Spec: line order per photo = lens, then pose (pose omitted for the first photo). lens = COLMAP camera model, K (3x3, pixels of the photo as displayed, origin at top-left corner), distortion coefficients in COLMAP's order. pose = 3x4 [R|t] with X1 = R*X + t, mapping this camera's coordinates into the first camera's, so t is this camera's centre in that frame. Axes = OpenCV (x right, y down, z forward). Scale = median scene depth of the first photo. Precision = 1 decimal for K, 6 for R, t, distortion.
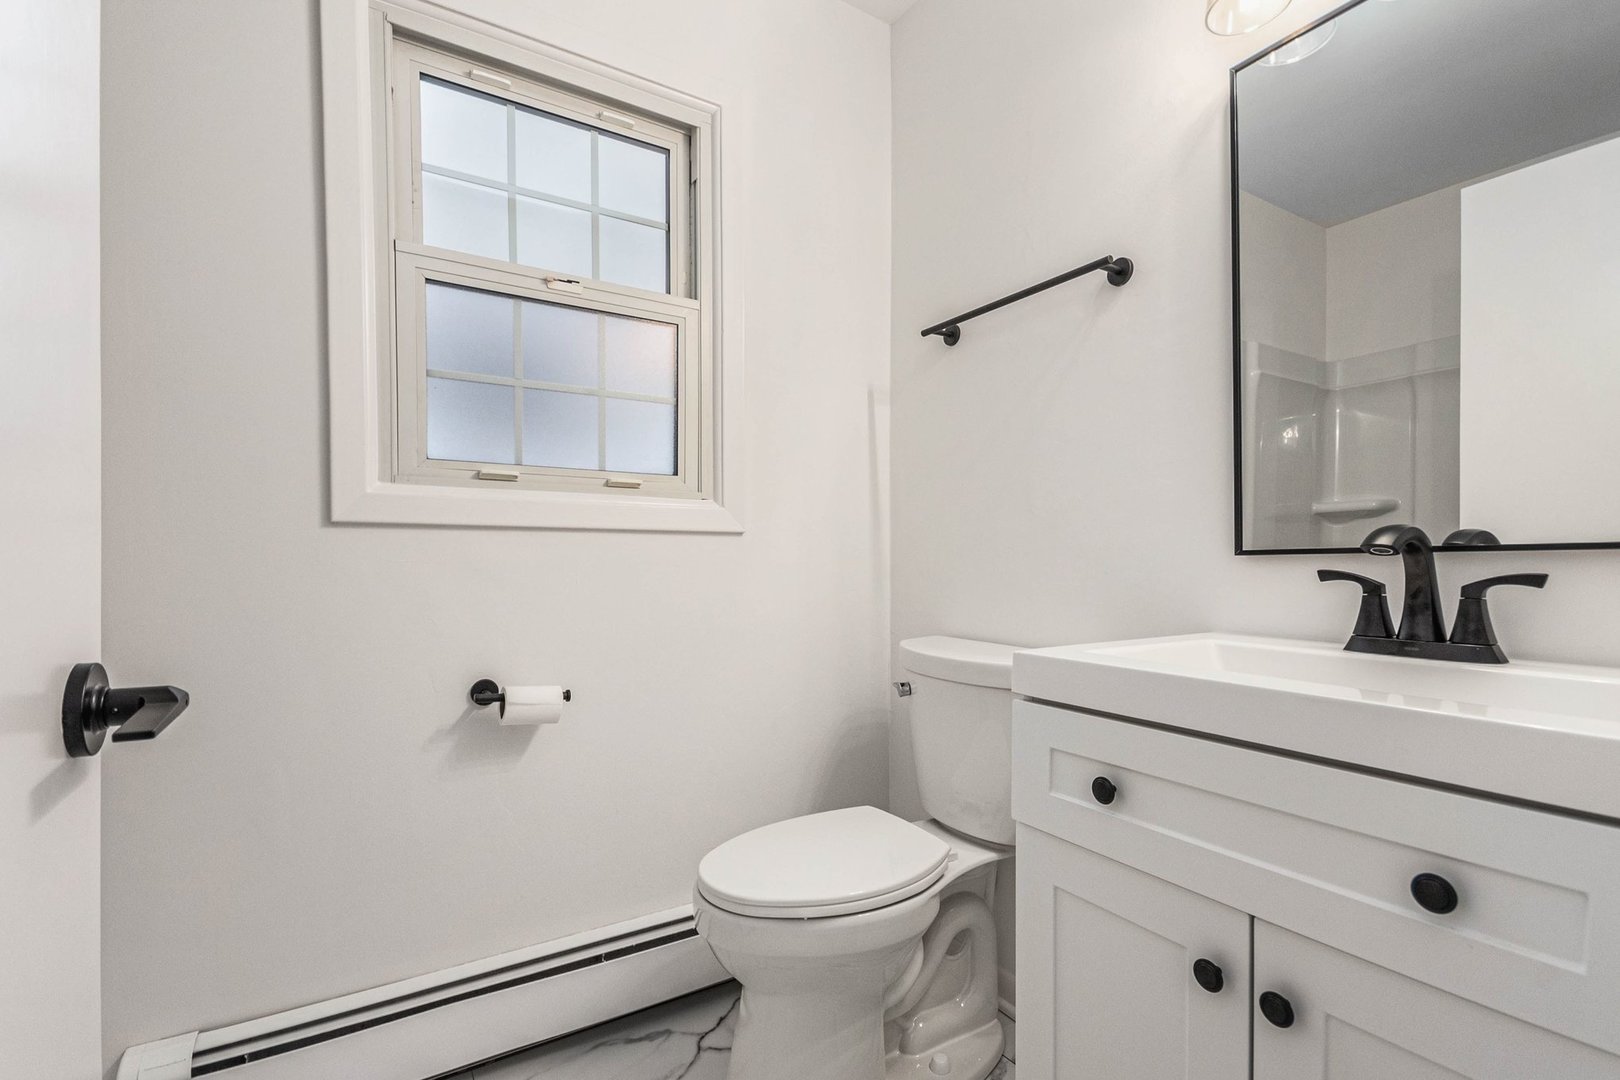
lens RADIAL K [[739.7, 0, 808.7], [0, 739.7, 548.6], [0, 0, 1]] dist [0.004274, 0.000028]
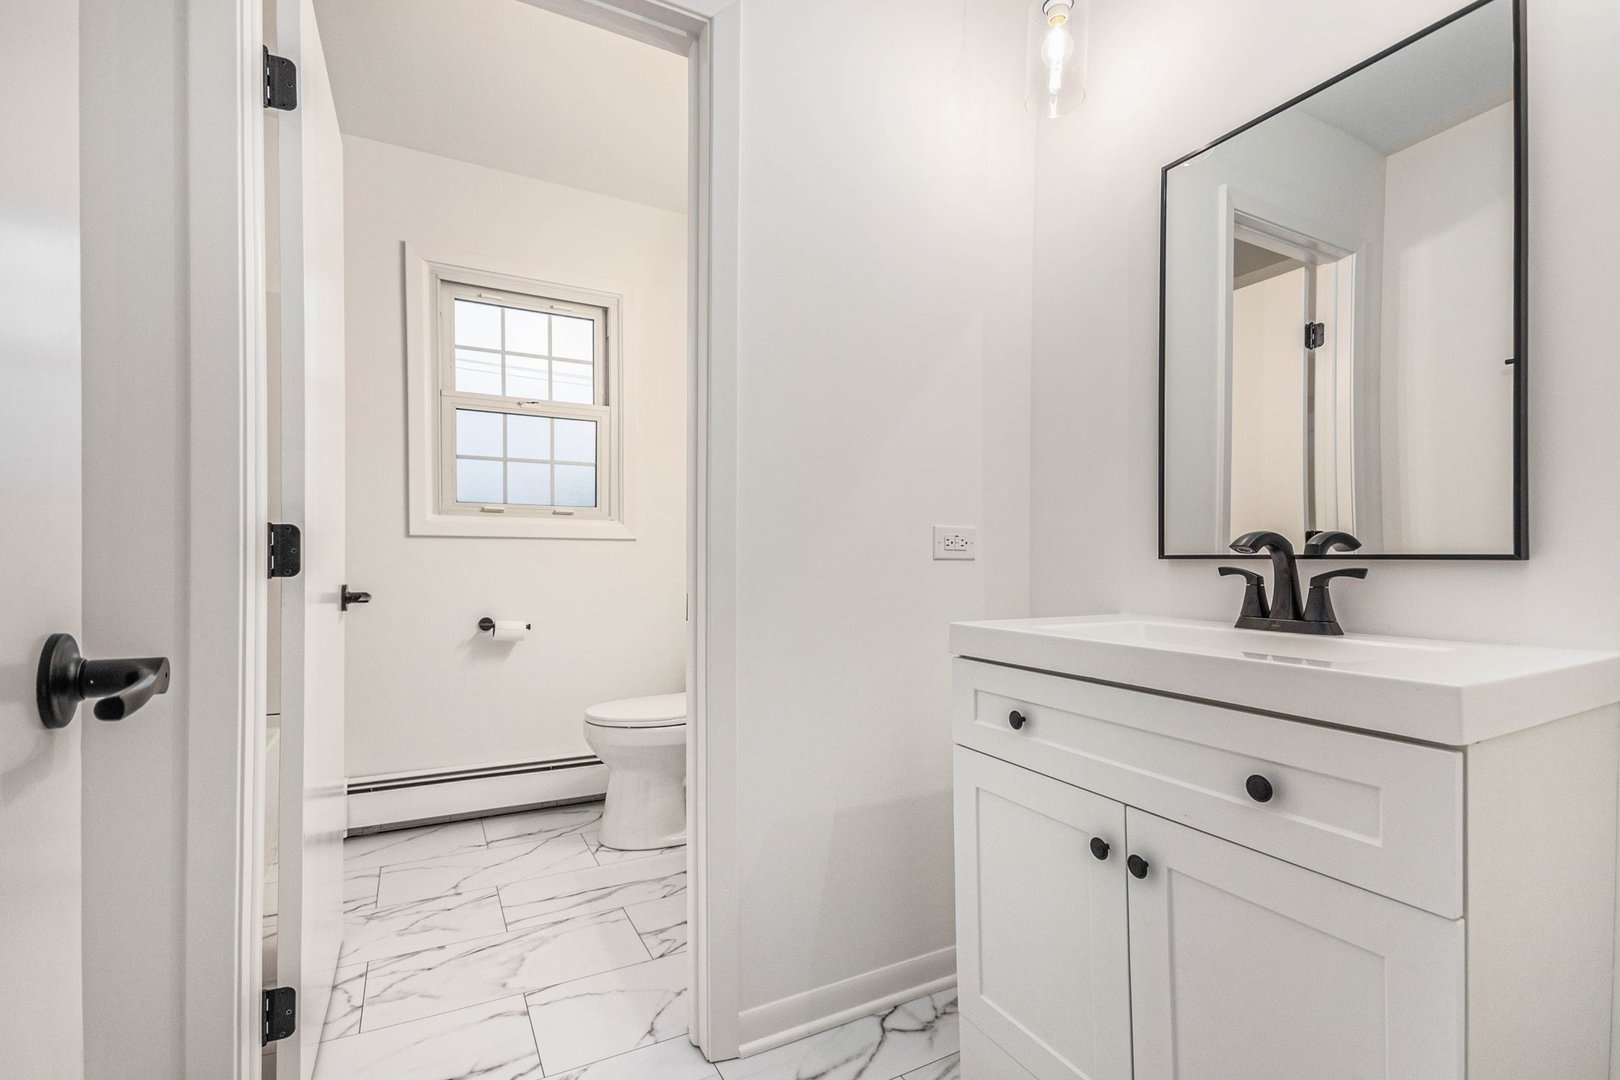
lens RADIAL K [[739.7, 0, 812.7], [0, 739.7, 547.2], [0, 0, 1]] dist [0.004274, 0.000028]
pose [[0.997217, -0.001629, -0.074535, 0.488567], [0.001723, 0.999998, 0.001201, -0.003583], [0.074533, -0.001326, 0.997218, -0.754815]]
